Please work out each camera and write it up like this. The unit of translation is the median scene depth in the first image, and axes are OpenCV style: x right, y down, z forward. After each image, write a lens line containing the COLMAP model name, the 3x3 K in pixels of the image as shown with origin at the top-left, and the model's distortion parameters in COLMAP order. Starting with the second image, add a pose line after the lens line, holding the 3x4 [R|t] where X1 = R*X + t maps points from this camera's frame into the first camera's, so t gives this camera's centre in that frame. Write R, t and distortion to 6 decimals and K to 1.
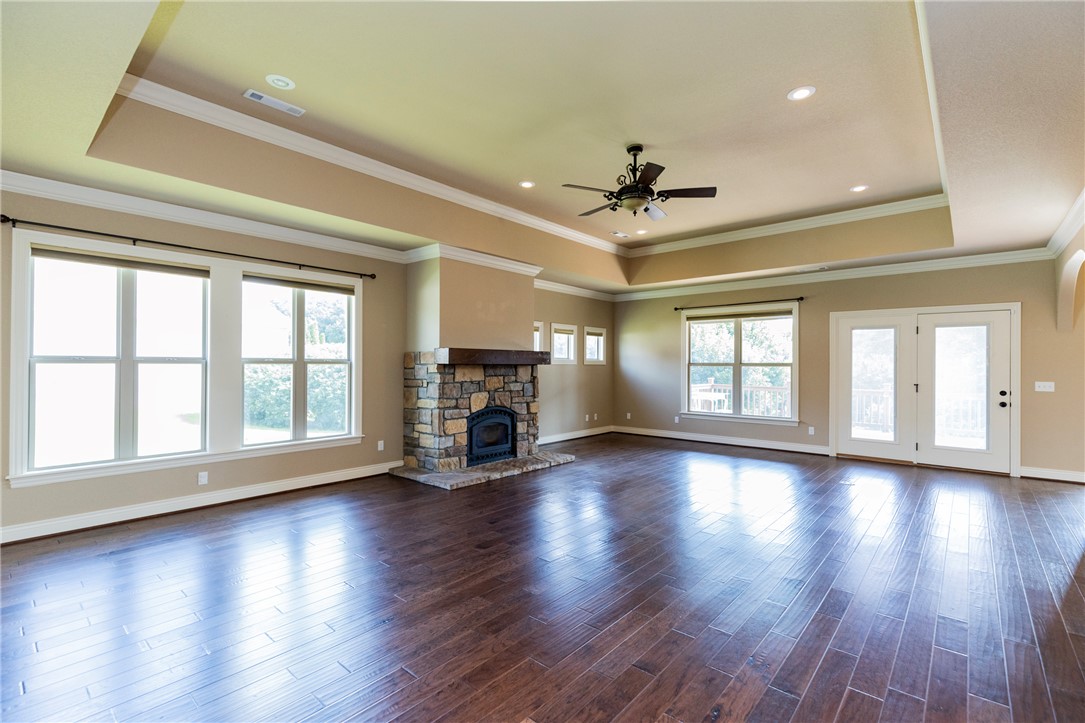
lens RADIAL K [[487.1, 0, 545.6], [0, 487.1, 362.0], [0, 0, 1]] dist [0.004844, 0.001811]
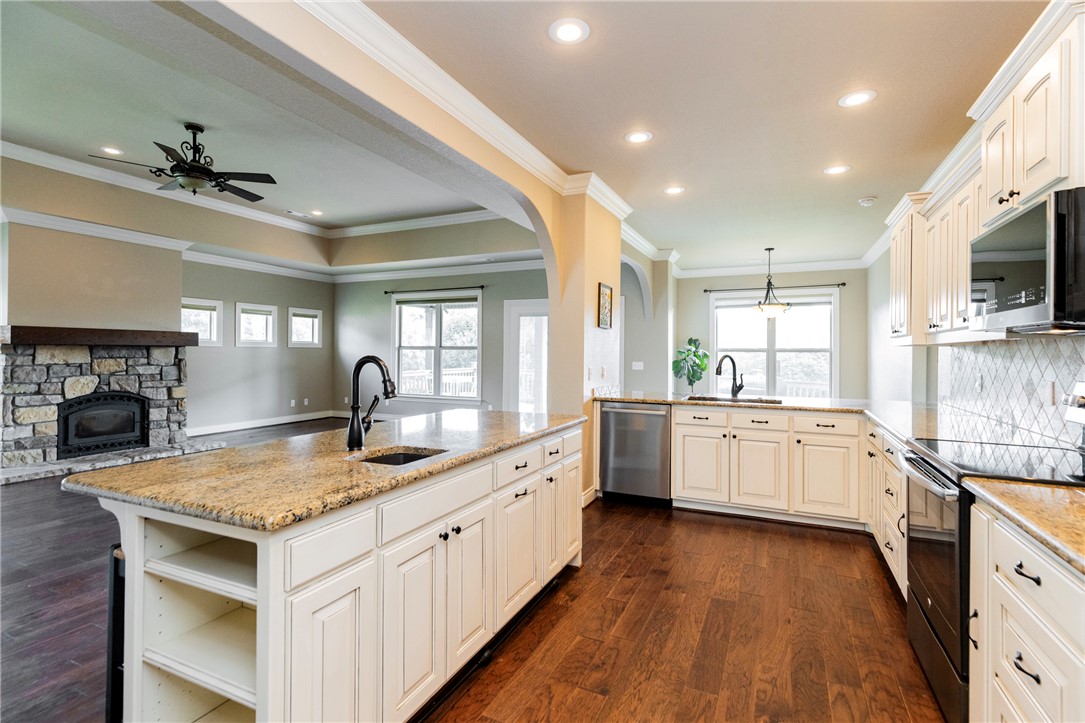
lens RADIAL K [[505.9, 0, 554.2], [0, 505.9, 347.0], [0, 0, 1]] dist [0.010334, -0.002298]
pose [[0.960971, 0.004647, 0.276609, 0.411184], [-0.003949, 0.999987, -0.003082, 0.007508], [-0.276620, 0.001870, 0.960978, -0.135776]]
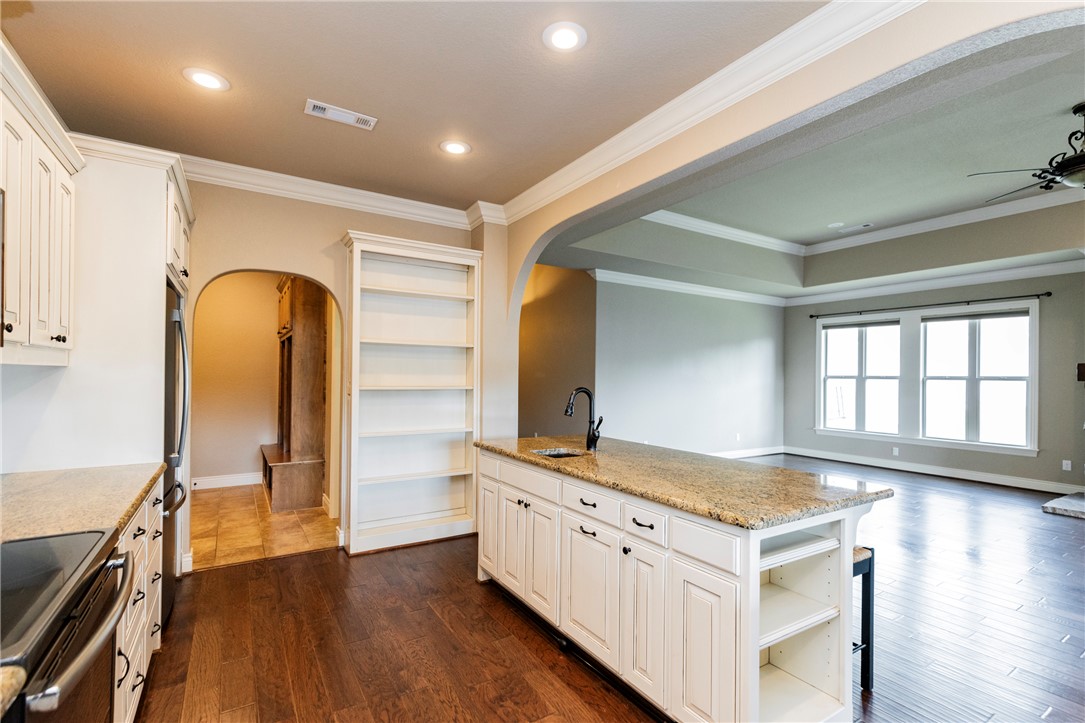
lens RADIAL K [[487.1, 0, 548.0], [0, 487.1, 374.3], [0, 0, 1]] dist [0.004844, 0.001811]
pose [[-0.291939, -0.009638, -0.956388, 0.801122], [-0.005913, 0.999948, -0.008272, 0.004145], [0.956419, 0.003240, -0.291981, 0.267069]]
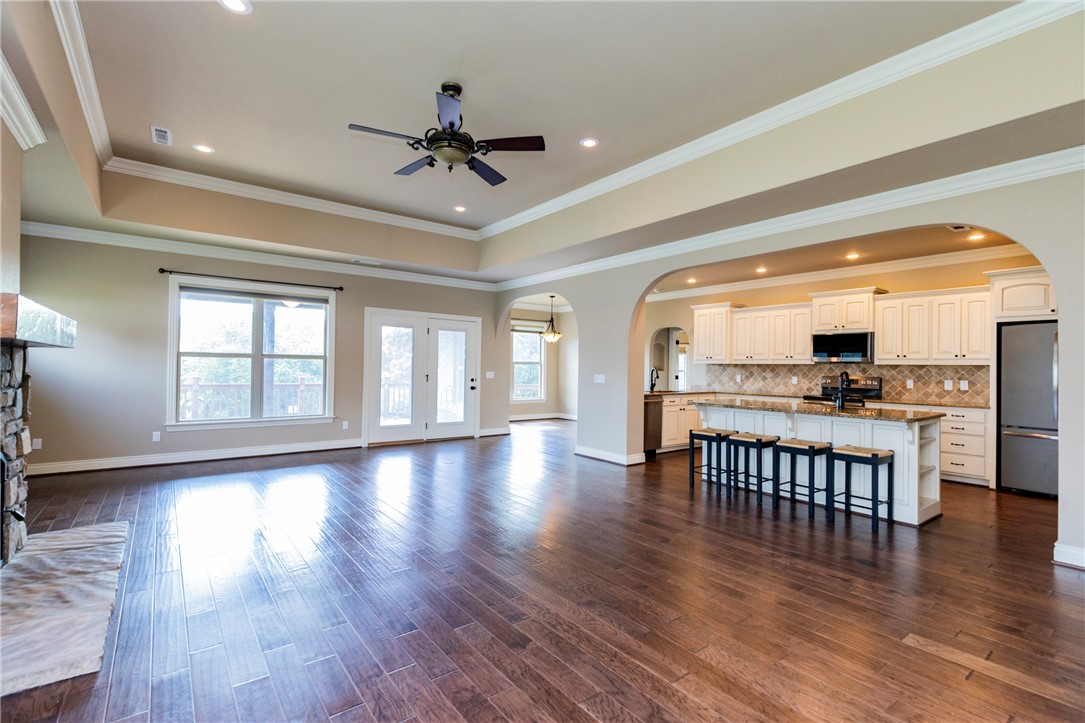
lens RADIAL K [[505.9, 0, 542.9], [0, 505.9, 360.2], [0, 0, 1]] dist [0.010334, -0.002298]
pose [[0.193536, 0.010924, 0.981032, -0.415576], [-0.019488, 0.999784, -0.007289, 0.011704], [-0.980900, -0.017707, 0.193707, 0.462233]]
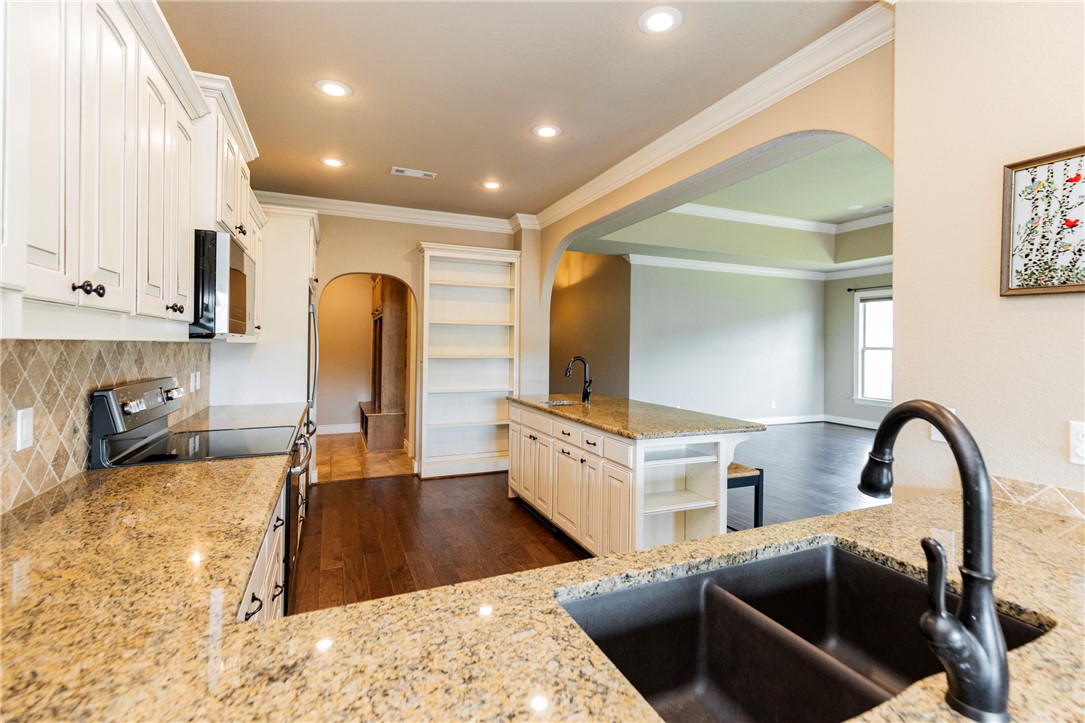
lens RADIAL K [[487.1, 0, 549.7], [0, 487.1, 338.4], [0, 0, 1]] dist [0.004844, 0.001811]
pose [[-0.433752, -0.021430, -0.900777, 0.930103], [-0.006457, 0.999765, -0.020675, 0.002330], [0.901009, -0.003151, -0.433789, 0.394714]]
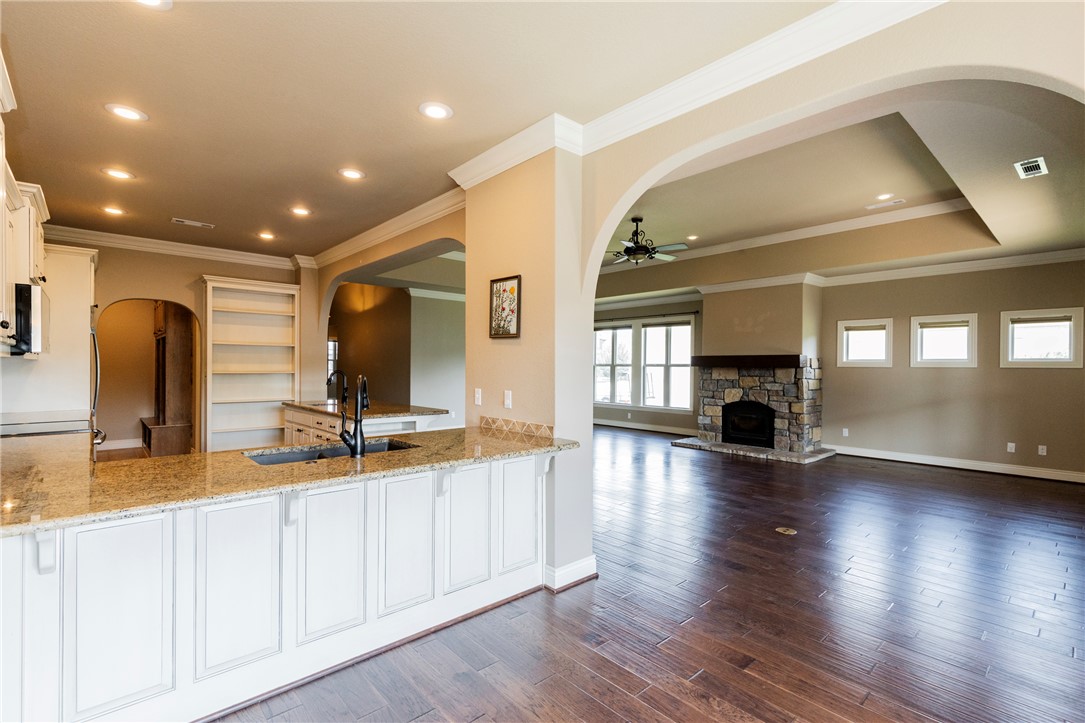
lens RADIAL K [[487.1, 0, 538.7], [0, 487.1, 368.3], [0, 0, 1]] dist [0.004844, 0.001811]
pose [[-0.130646, -0.000836, -0.991429, 1.139578], [-0.000844, 0.999999, -0.000732, 0.009351], [0.991429, 0.000741, -0.130646, 0.607013]]
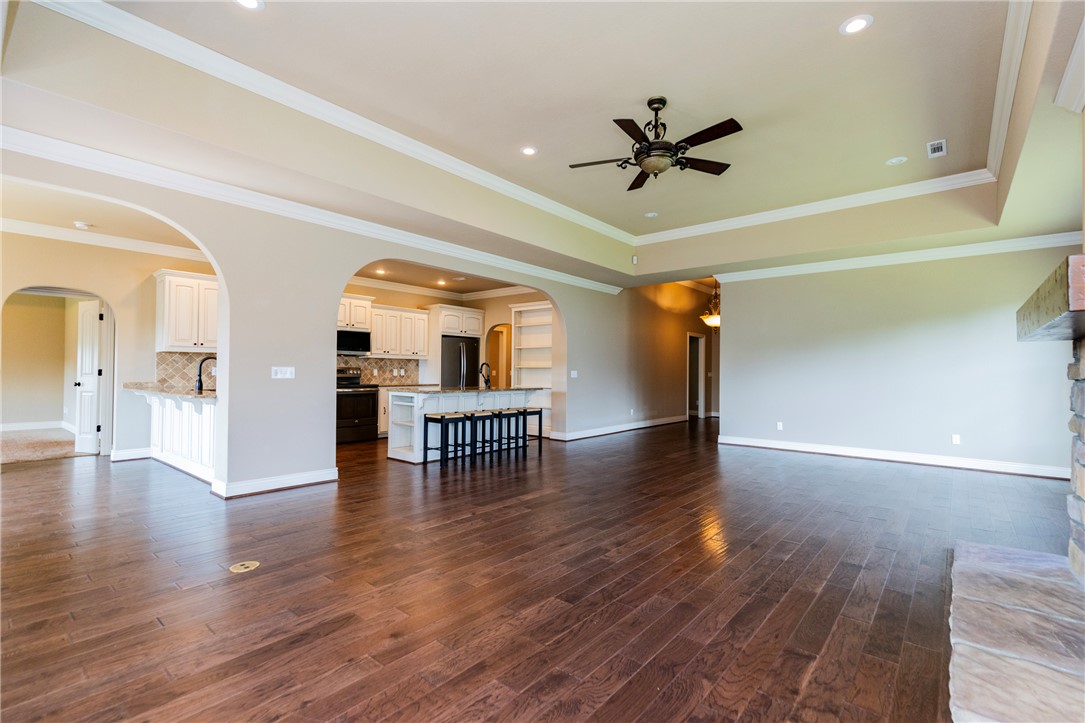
lens RADIAL K [[487.1, 0, 558.6], [0, 487.1, 363.2], [0, 0, 1]] dist [0.004844, 0.001811]
pose [[-0.999824, -0.014933, -0.011329, 0.231556], [-0.014662, 0.999614, -0.023598, 0.036564], [0.011677, -0.023428, -0.999657, 1.258272]]
